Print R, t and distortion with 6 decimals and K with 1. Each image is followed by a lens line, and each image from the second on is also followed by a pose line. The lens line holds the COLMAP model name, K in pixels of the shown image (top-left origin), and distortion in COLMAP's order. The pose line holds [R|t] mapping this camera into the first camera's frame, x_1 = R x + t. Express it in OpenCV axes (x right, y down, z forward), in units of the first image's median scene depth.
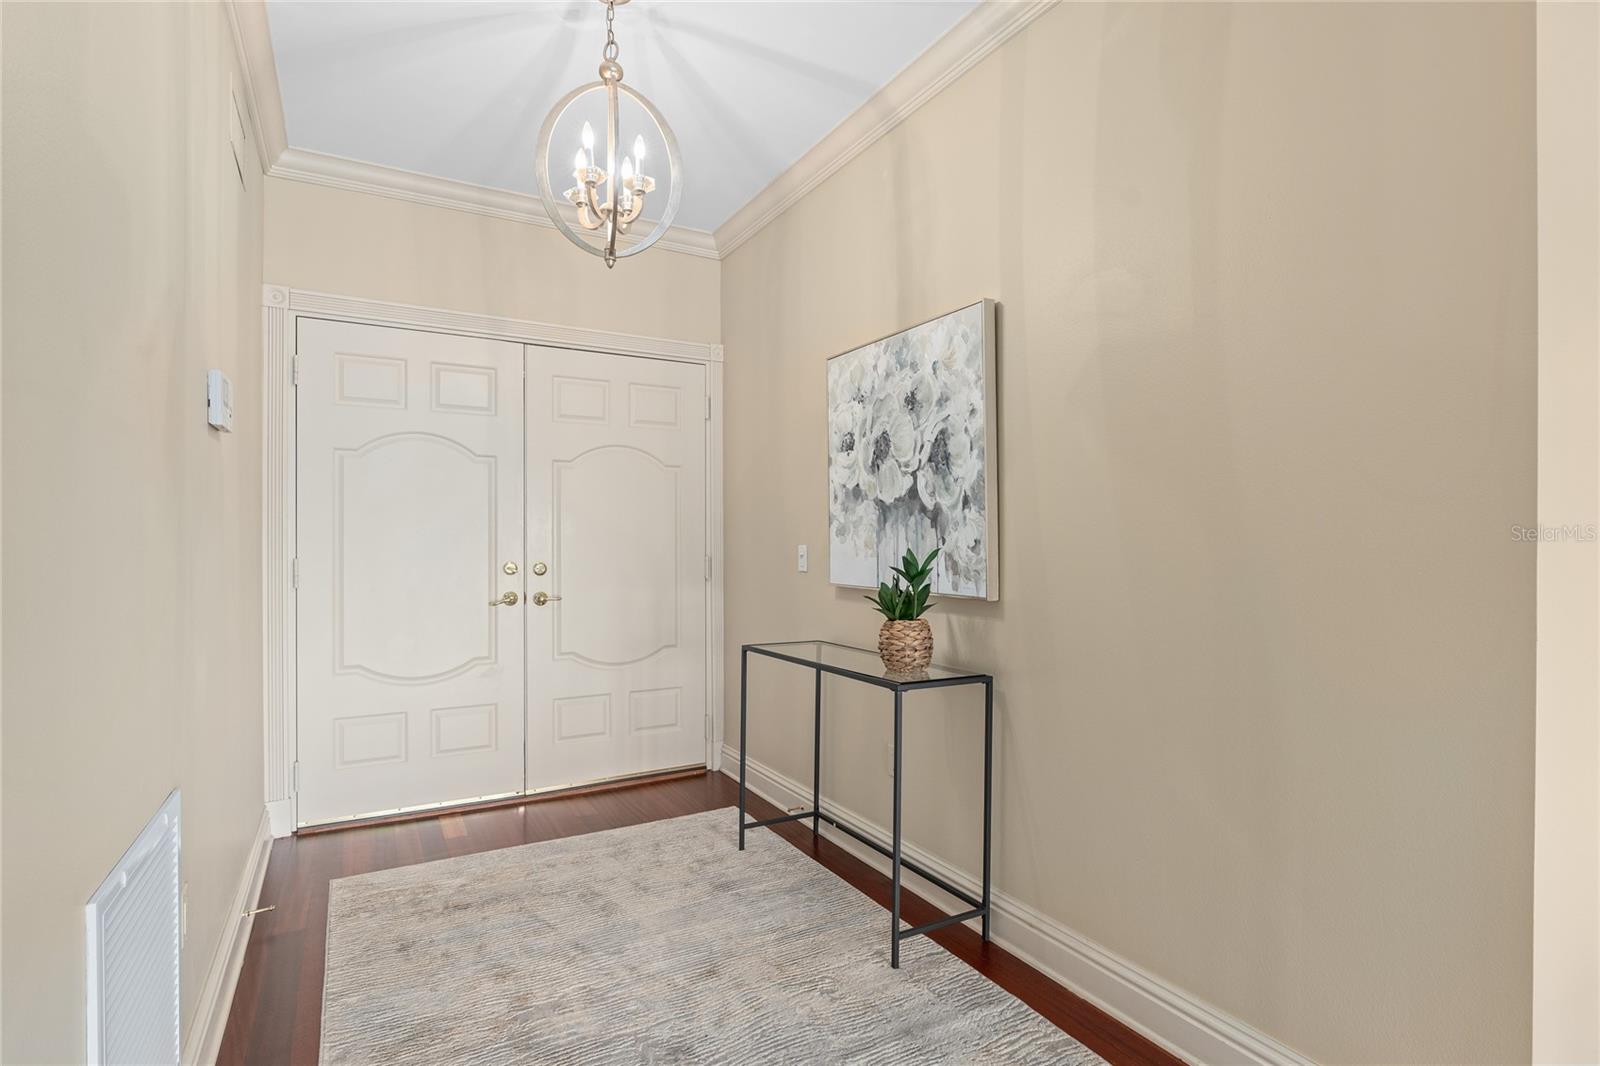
lens RADIAL K [[775.1, 0, 800.9], [0, 775.1, 540.9], [0, 0, 1]] dist [0.001263, 0.000032]
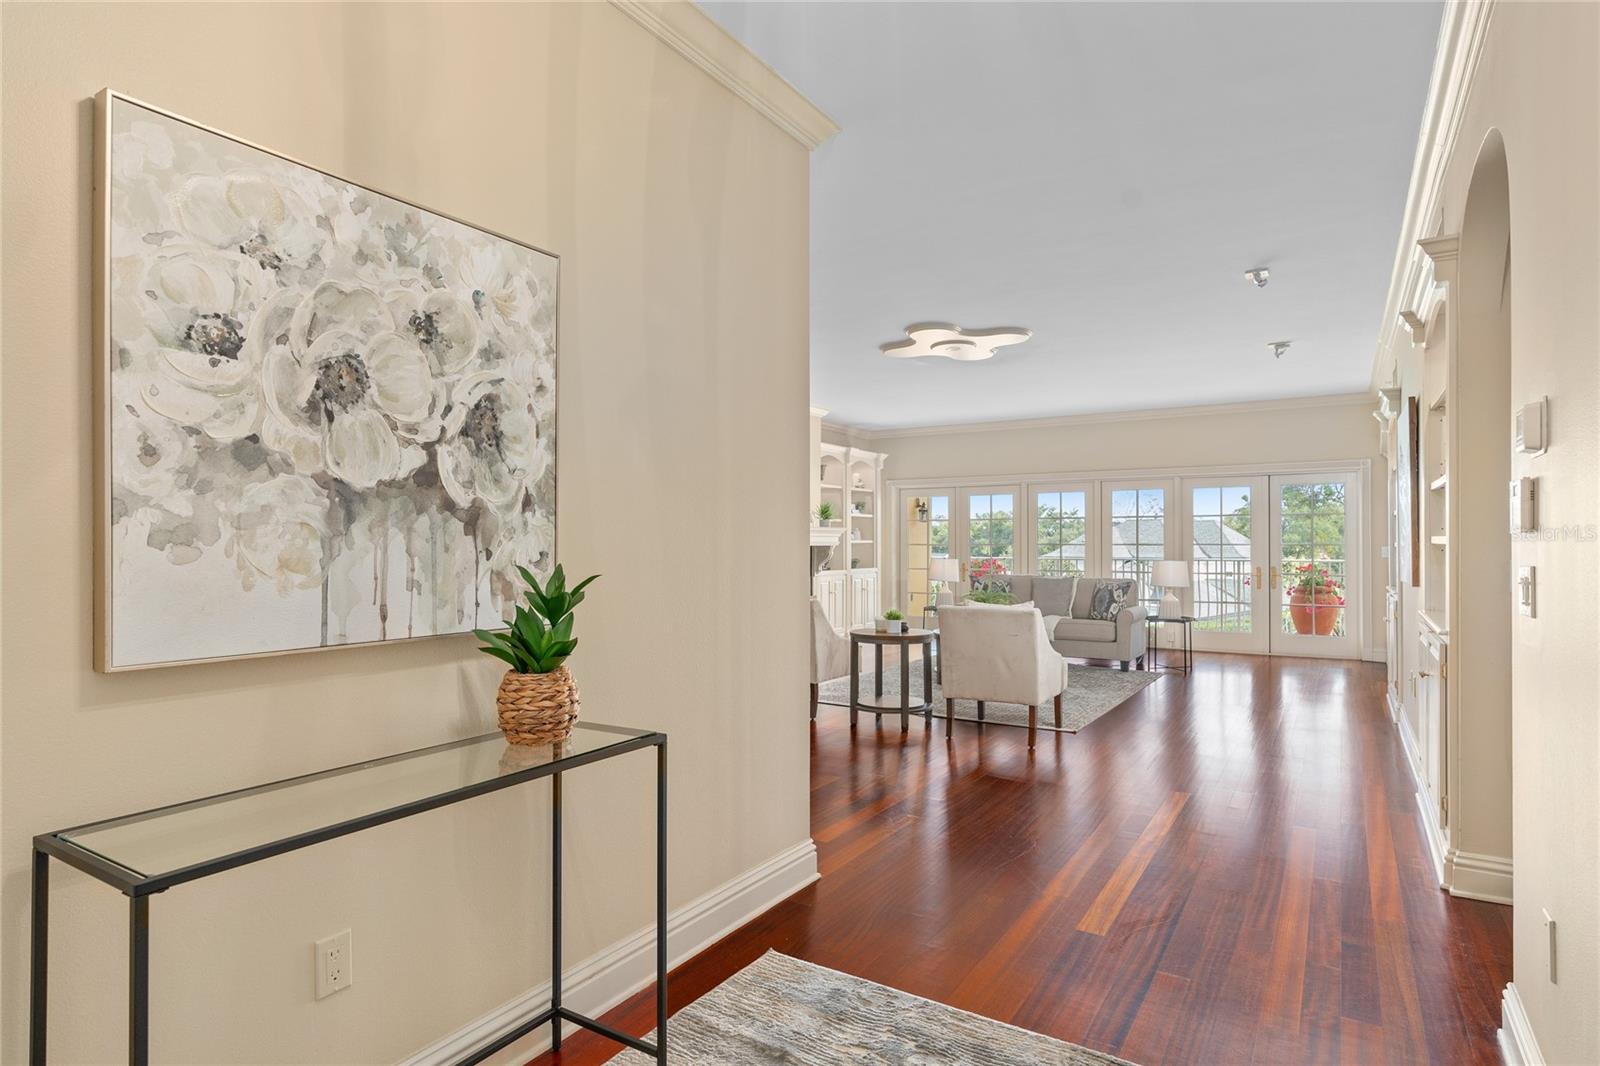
lens RADIAL K [[880.8, 0, 800.3], [0, 880.8, 539.3], [0, 0, 1]] dist [-0.003084, -0.000857]
pose [[-0.474711, 0.007200, 0.880112, -0.607167], [0.002350, 0.999973, -0.006914, -0.006968], [-0.880138, -0.001214, -0.474716, 1.059158]]
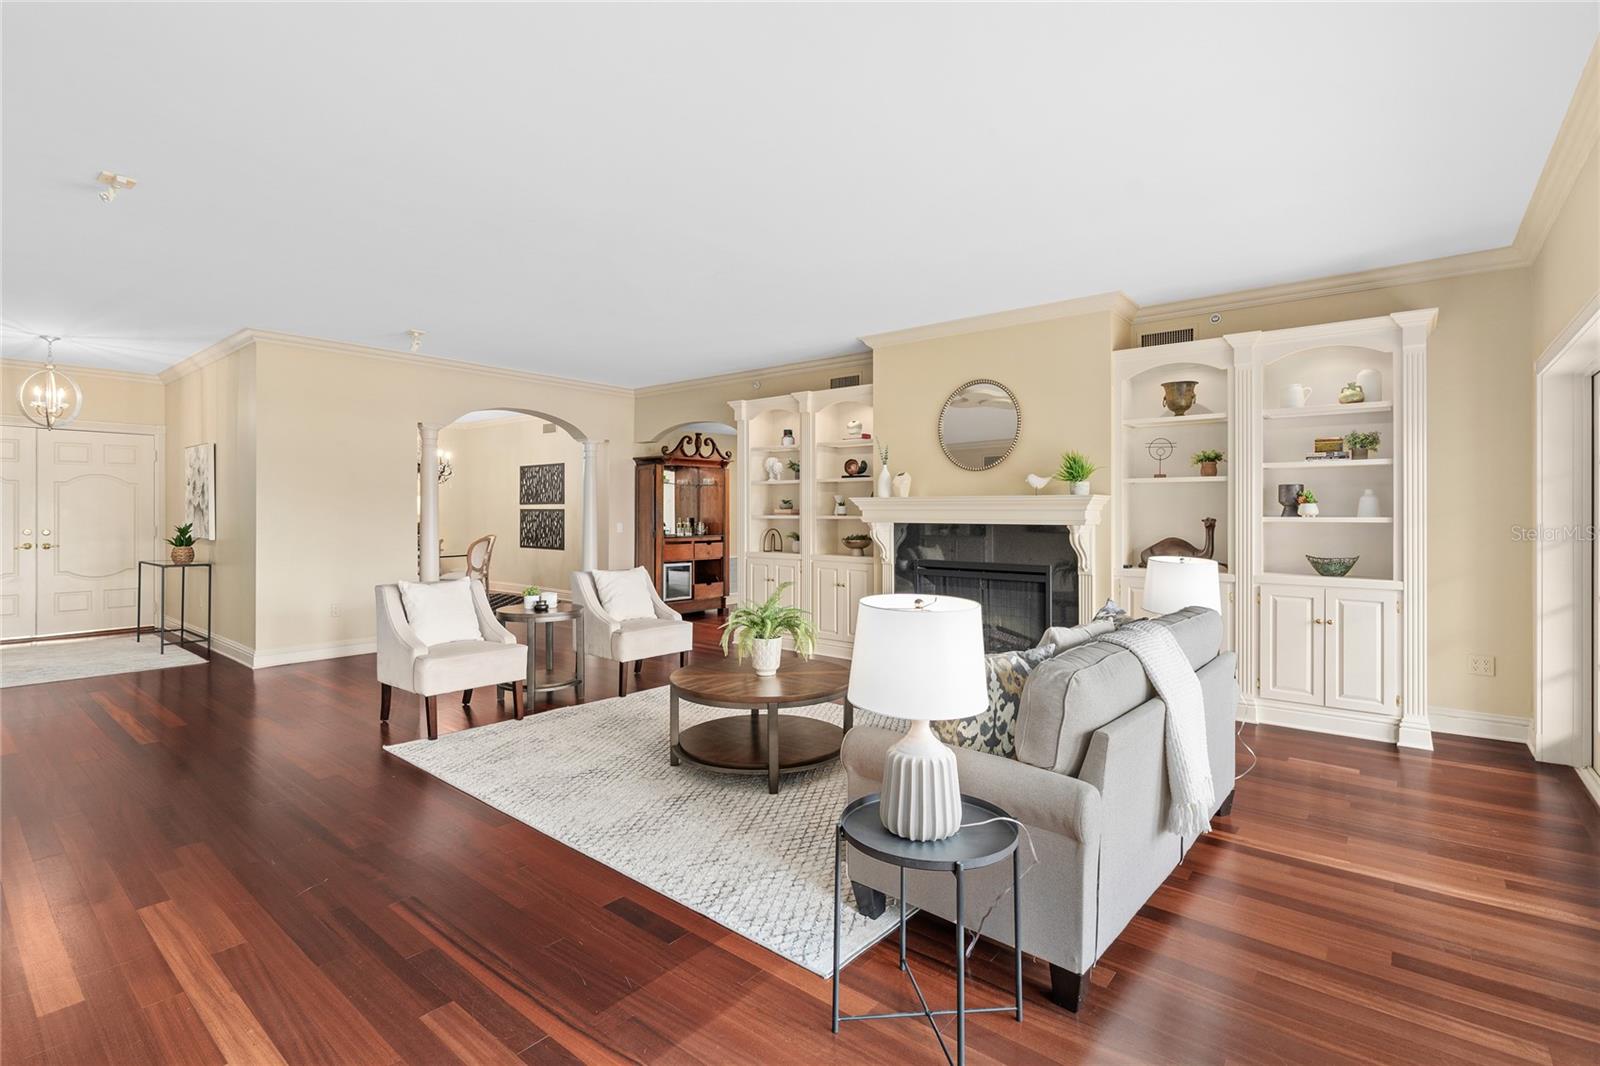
lens RADIAL K [[733.9, 0, 807.2], [0, 733.9, 512.1], [0, 0, 1]] dist [-0.001910, 0.000150]
pose [[0.934253, 0.003170, 0.356598, 1.404915], [-0.002812, 0.999995, -0.001521, -0.035045], [-0.356601, 0.000419, 0.934257, -2.545056]]
